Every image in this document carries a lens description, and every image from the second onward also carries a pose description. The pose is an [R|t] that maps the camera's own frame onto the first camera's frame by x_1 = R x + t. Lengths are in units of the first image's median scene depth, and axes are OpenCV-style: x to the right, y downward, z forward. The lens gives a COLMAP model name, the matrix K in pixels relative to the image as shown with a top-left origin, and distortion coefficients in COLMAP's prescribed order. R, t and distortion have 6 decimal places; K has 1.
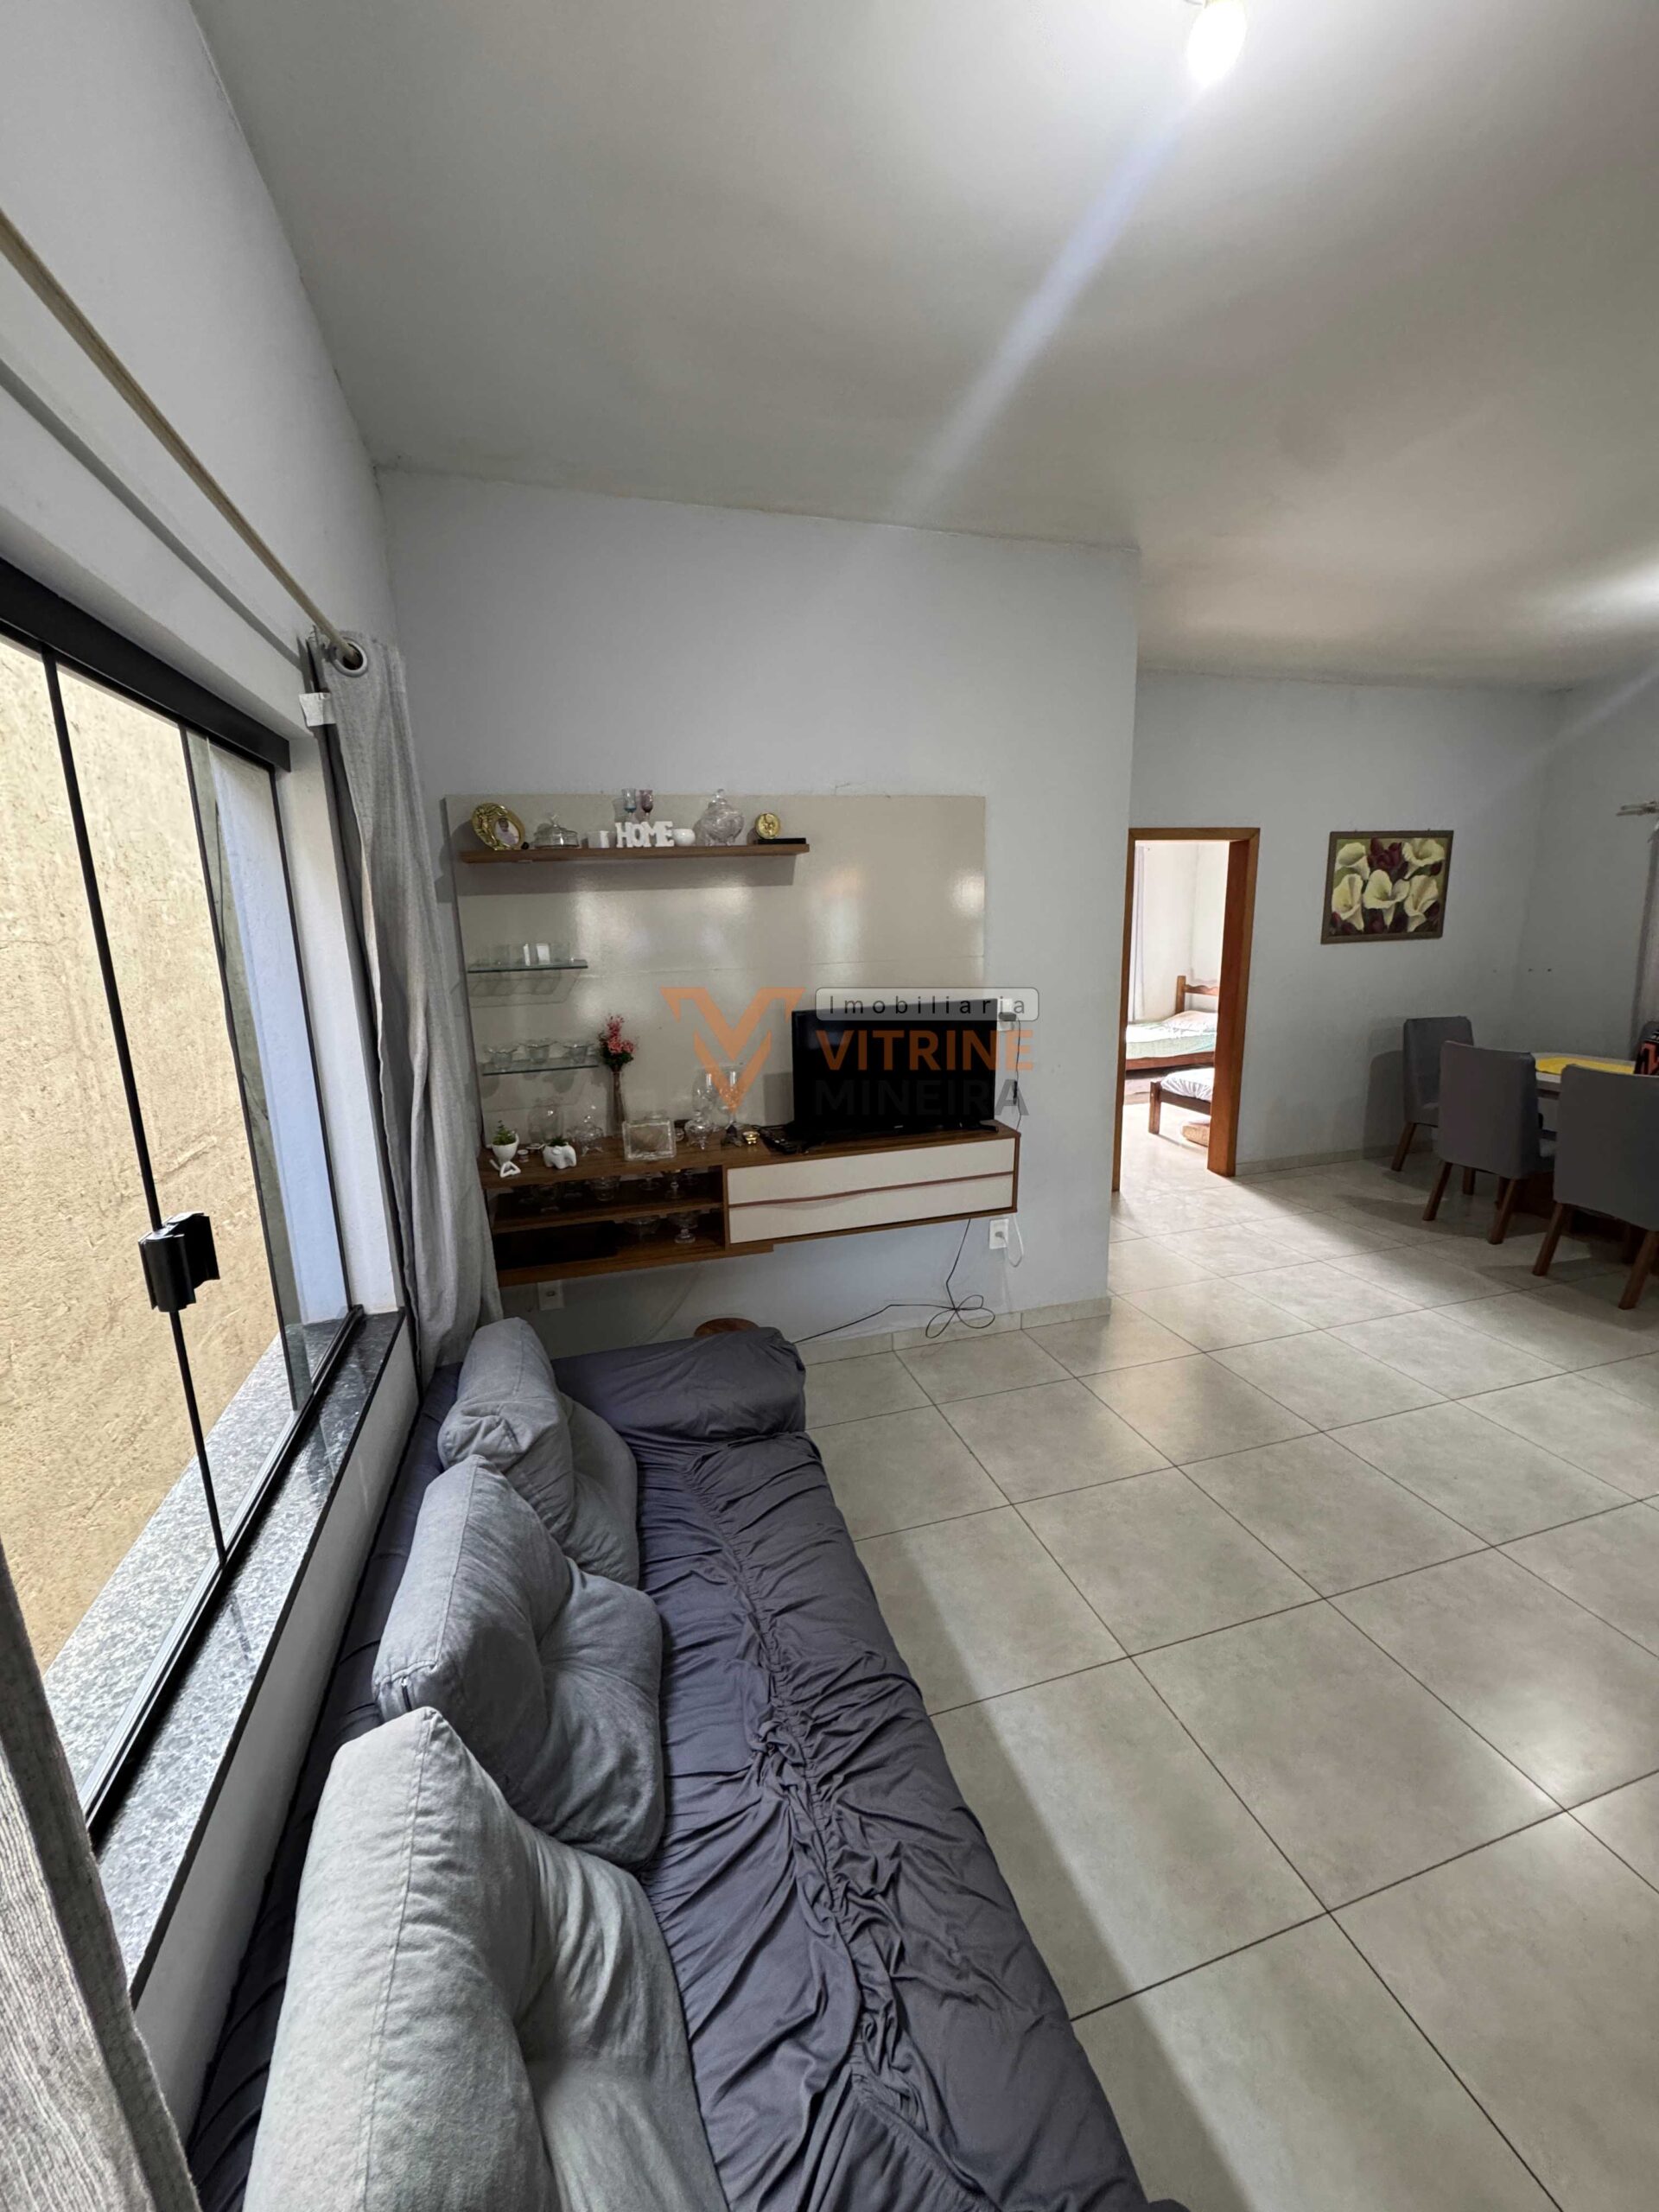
lens RADIAL K [[881.2, 0, 827.4], [0, 881.2, 1106.7], [0, 0, 1]] dist [-0.001766, 0.000025]
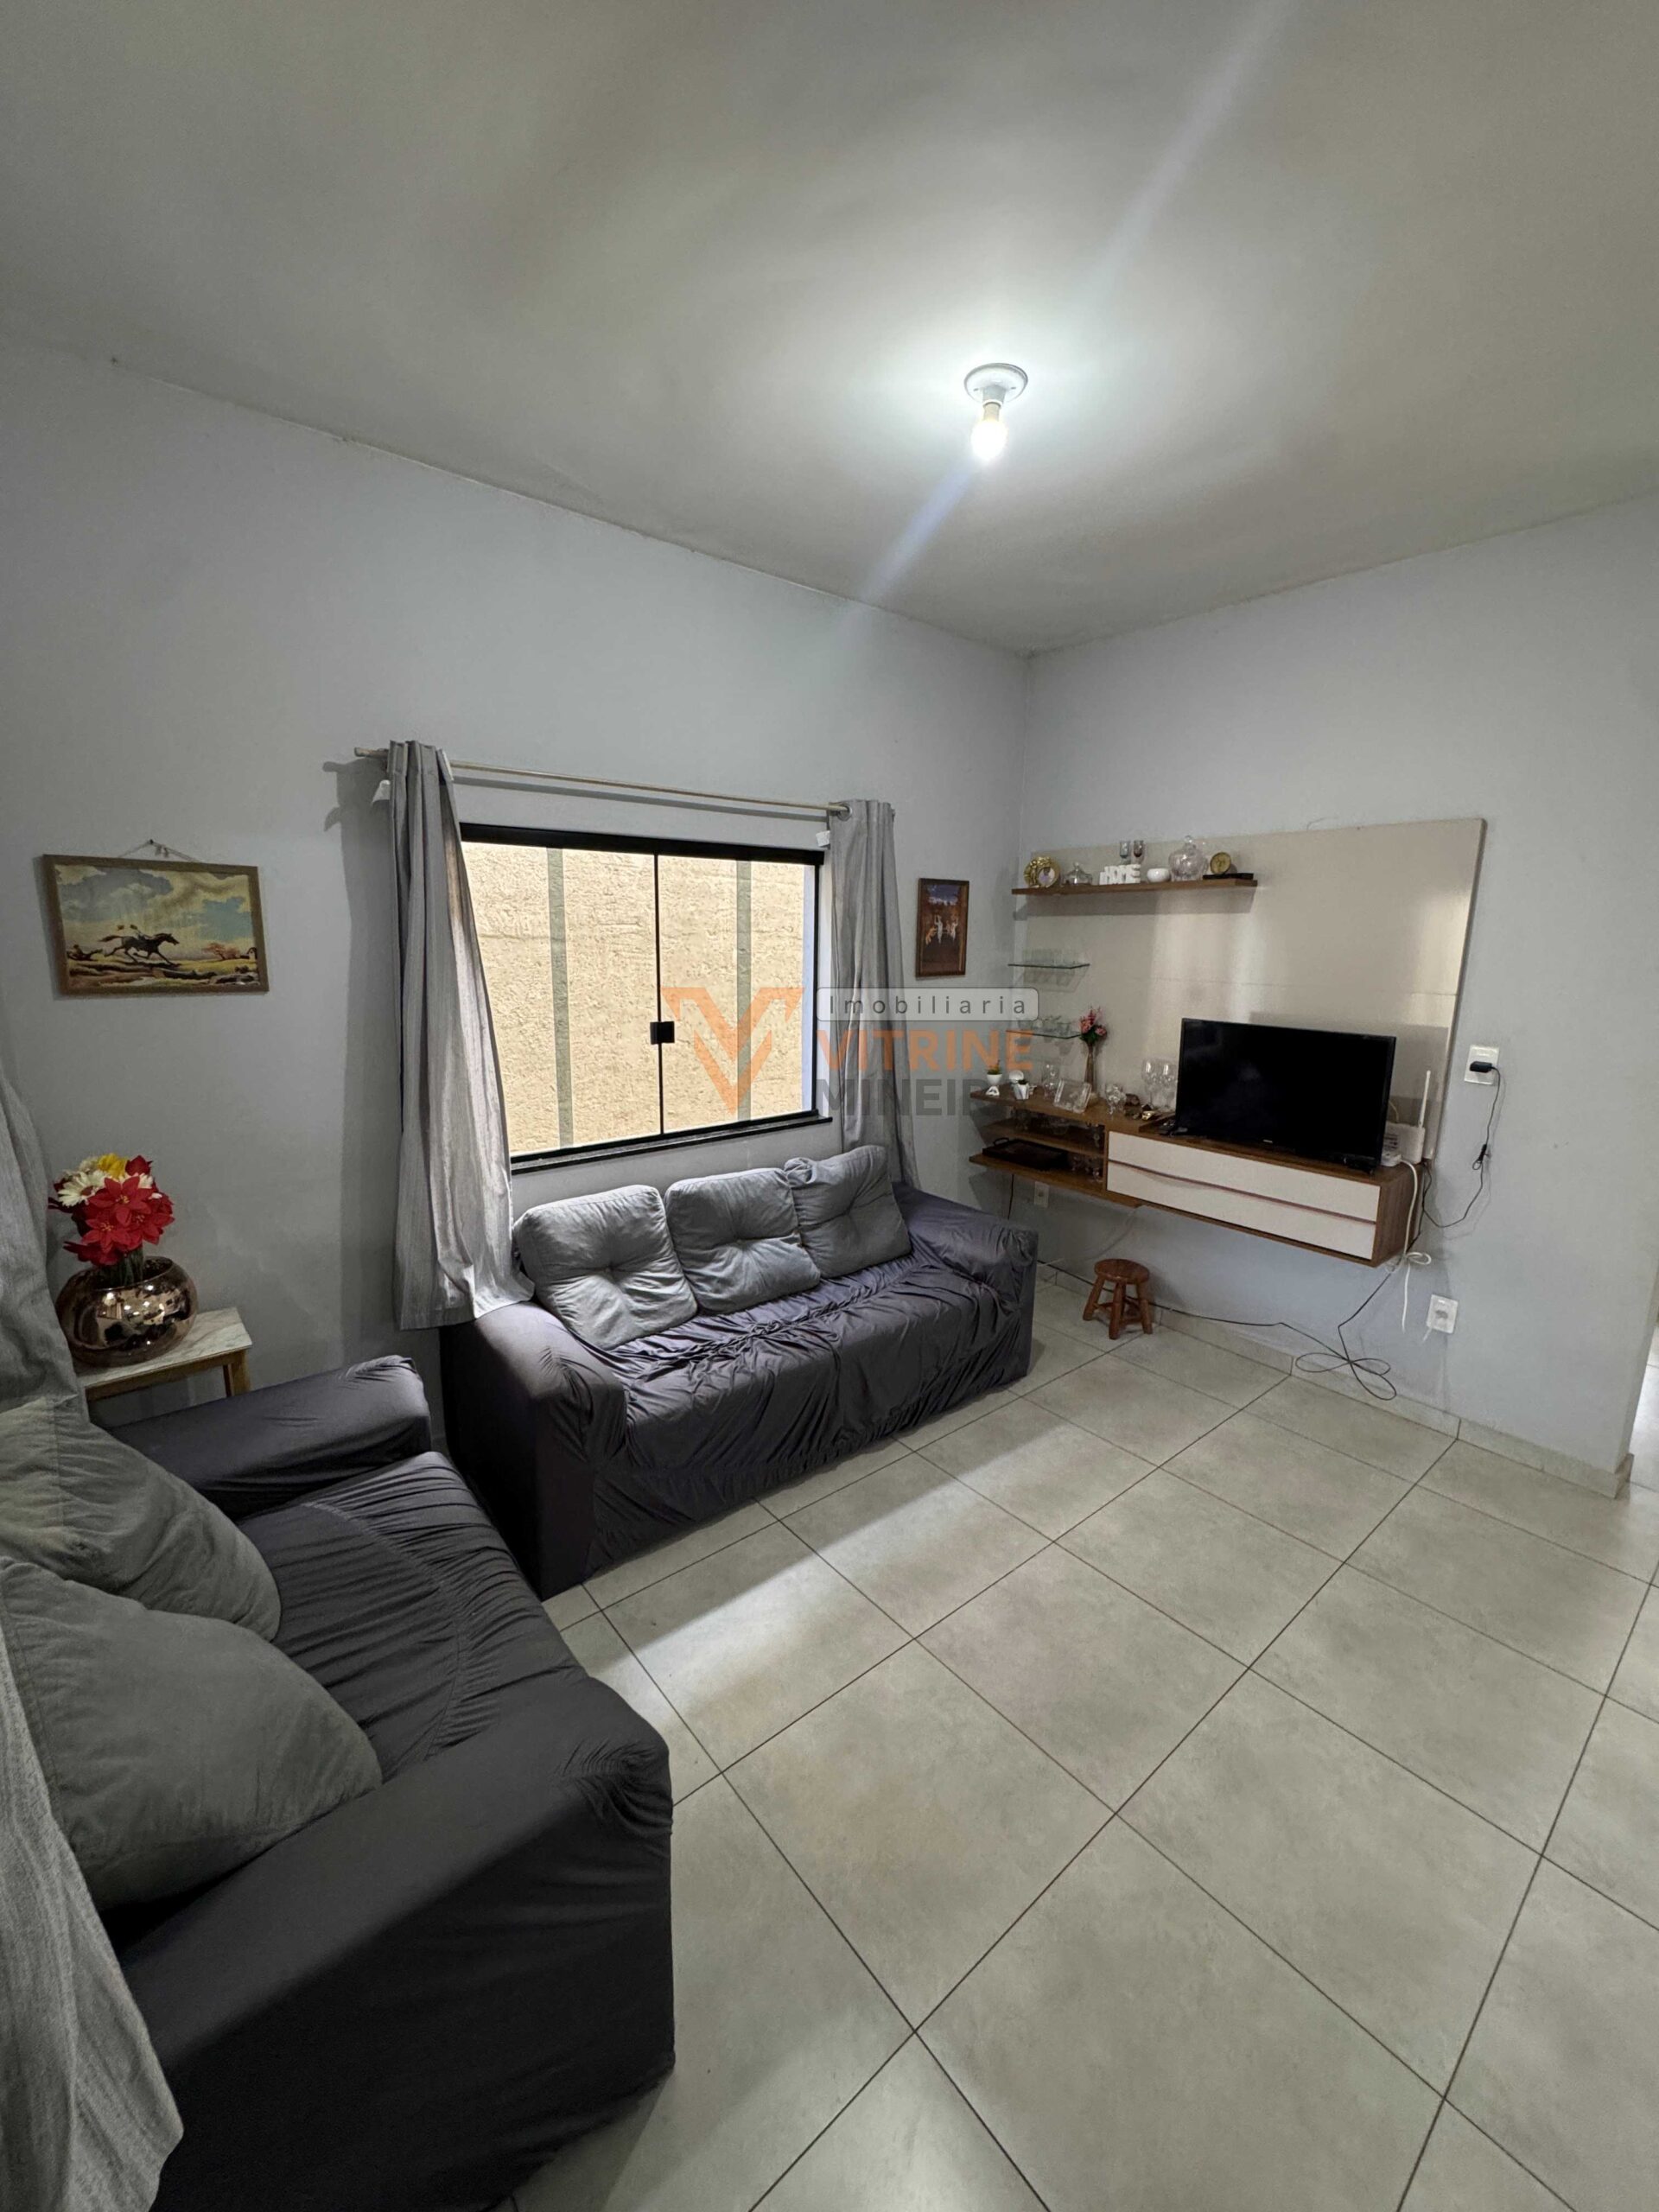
lens RADIAL K [[881.2, 0, 834.6], [0, 881.2, 1110.7], [0, 0, 1]] dist [-0.001766, 0.000025]
pose [[0.387913, 0.219156, -0.895262, 0.498246], [-0.220853, 0.965125, 0.140564, -0.028293], [0.894845, 0.143195, 0.422785, 0.047067]]
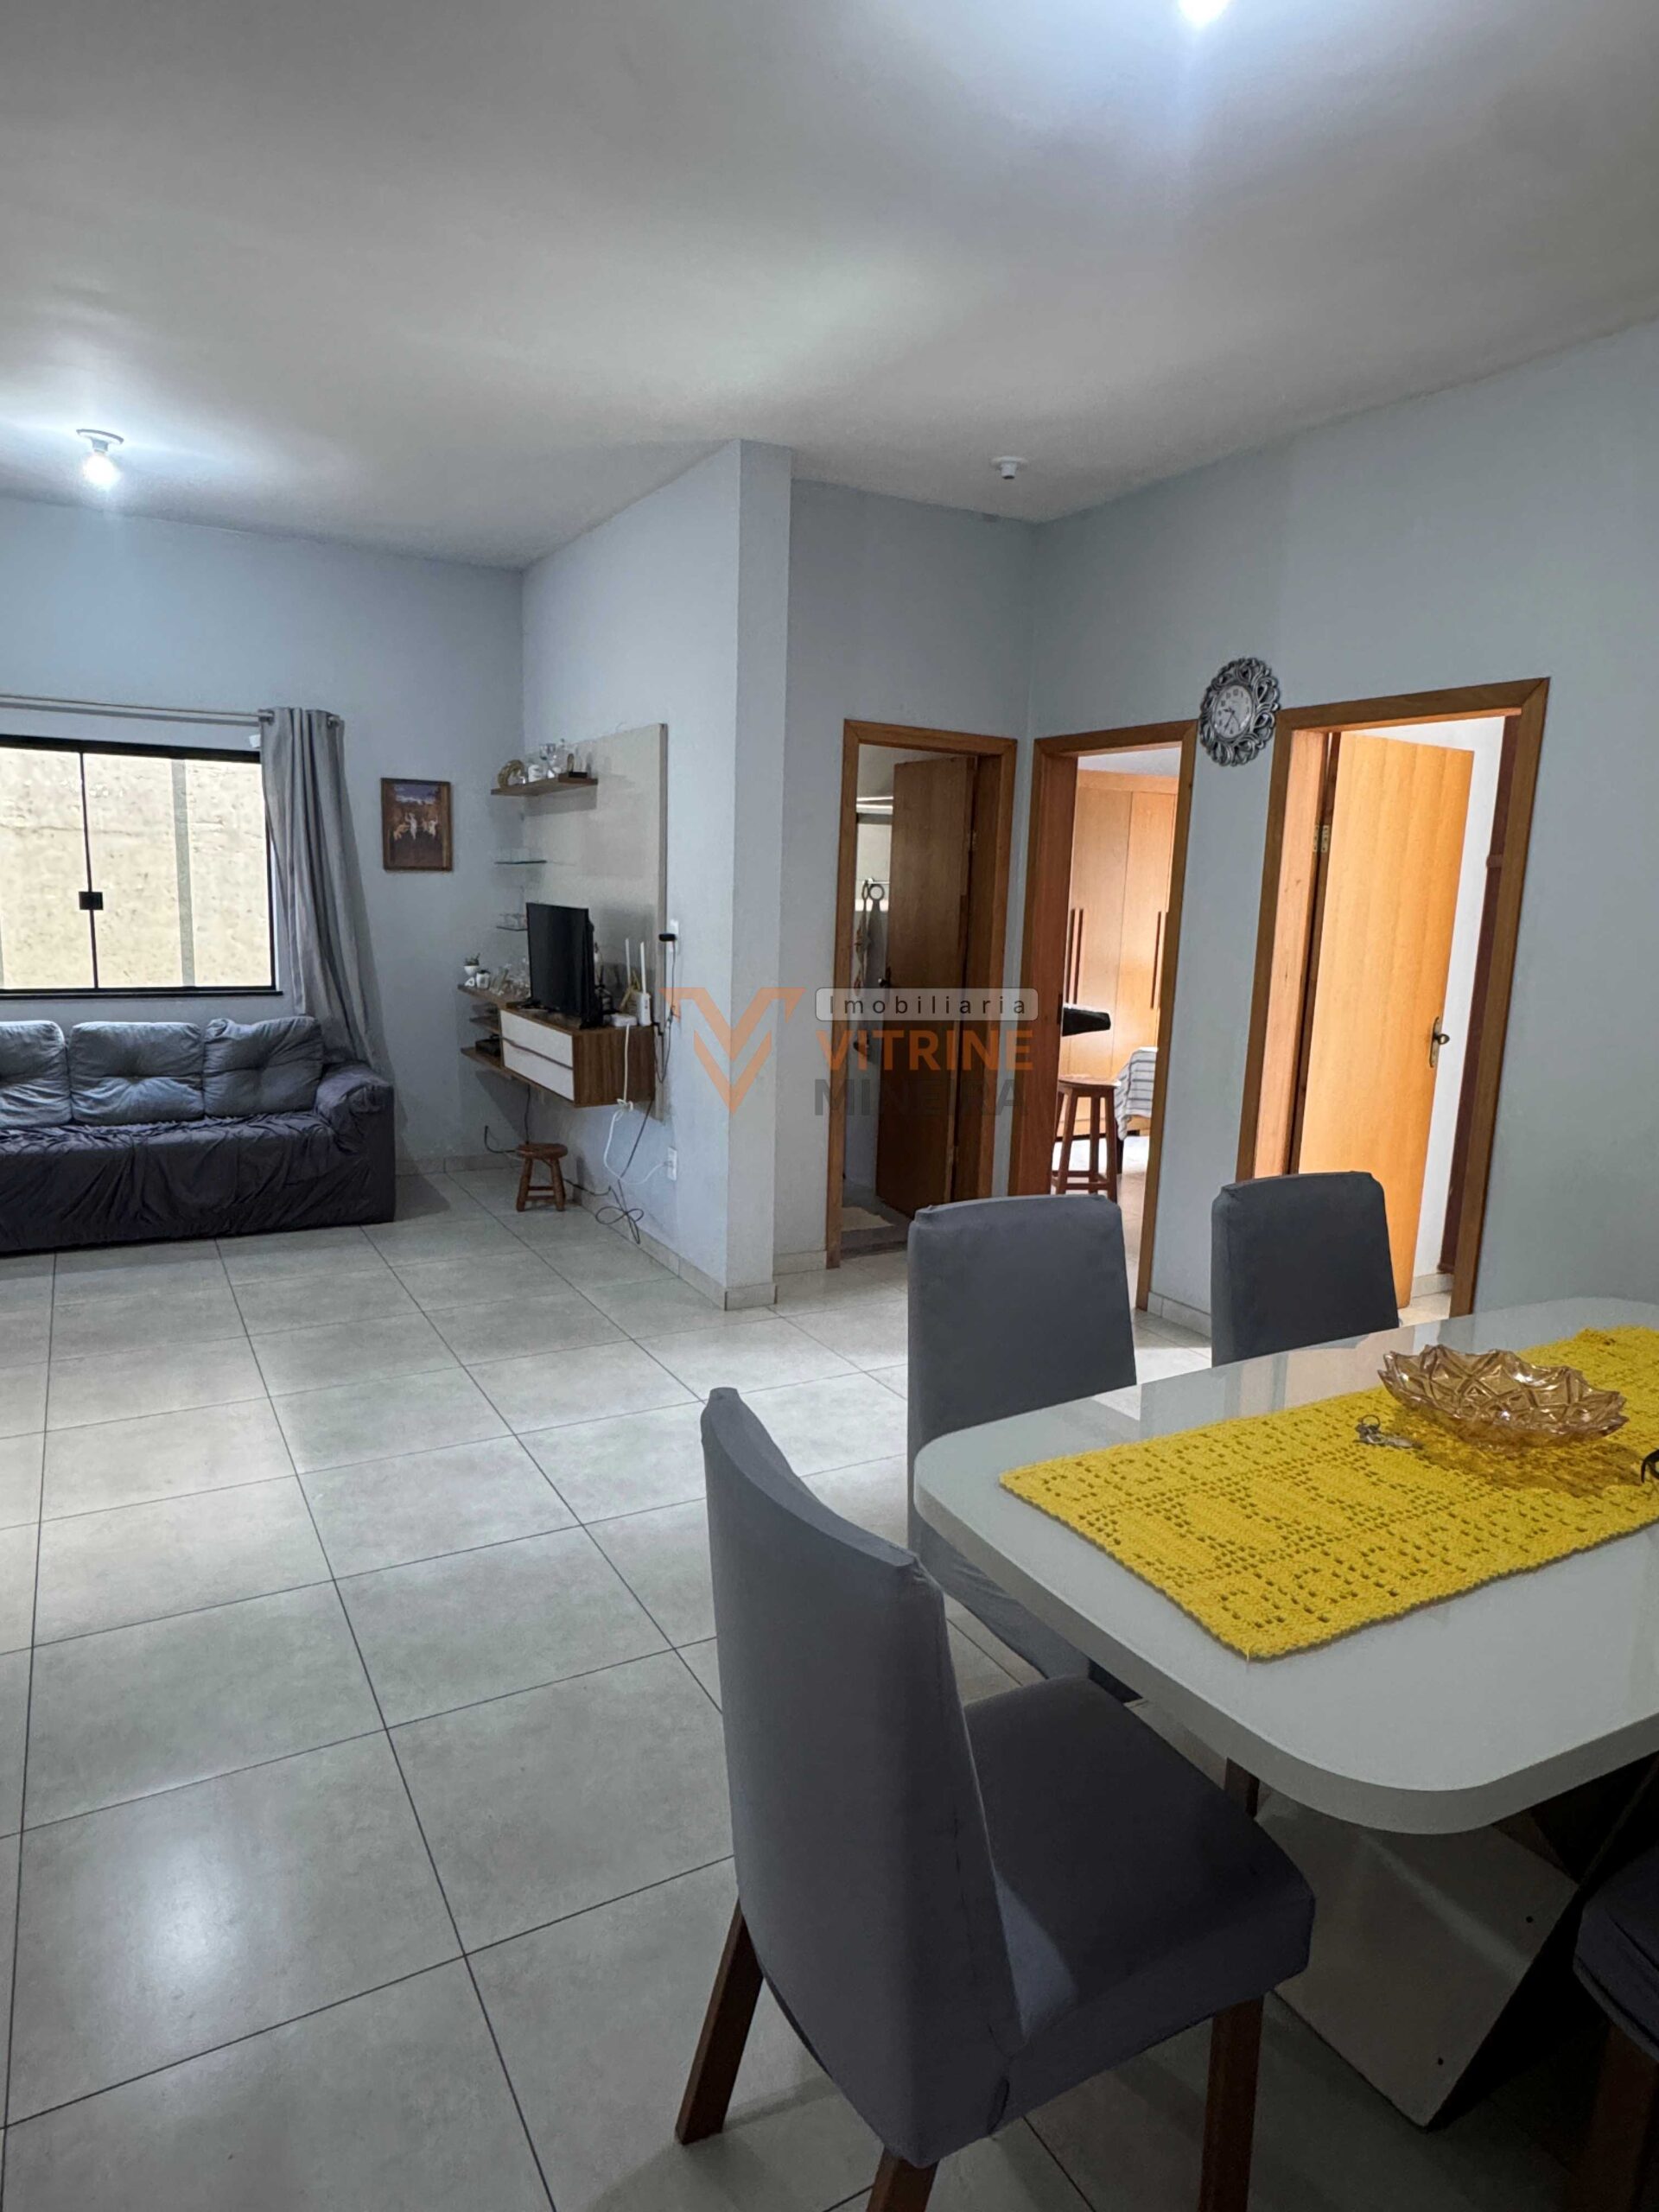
lens RADIAL K [[1311.2, 0, 835.9], [0, 1311.2, 1111.1], [0, 0, 1]] dist [-0.000049, -0.003575]
pose [[0.218944, 0.205244, -0.953907, 1.142942], [-0.247437, 0.957349, 0.149192, -0.122174], [0.943842, 0.203368, 0.260391, 0.558697]]
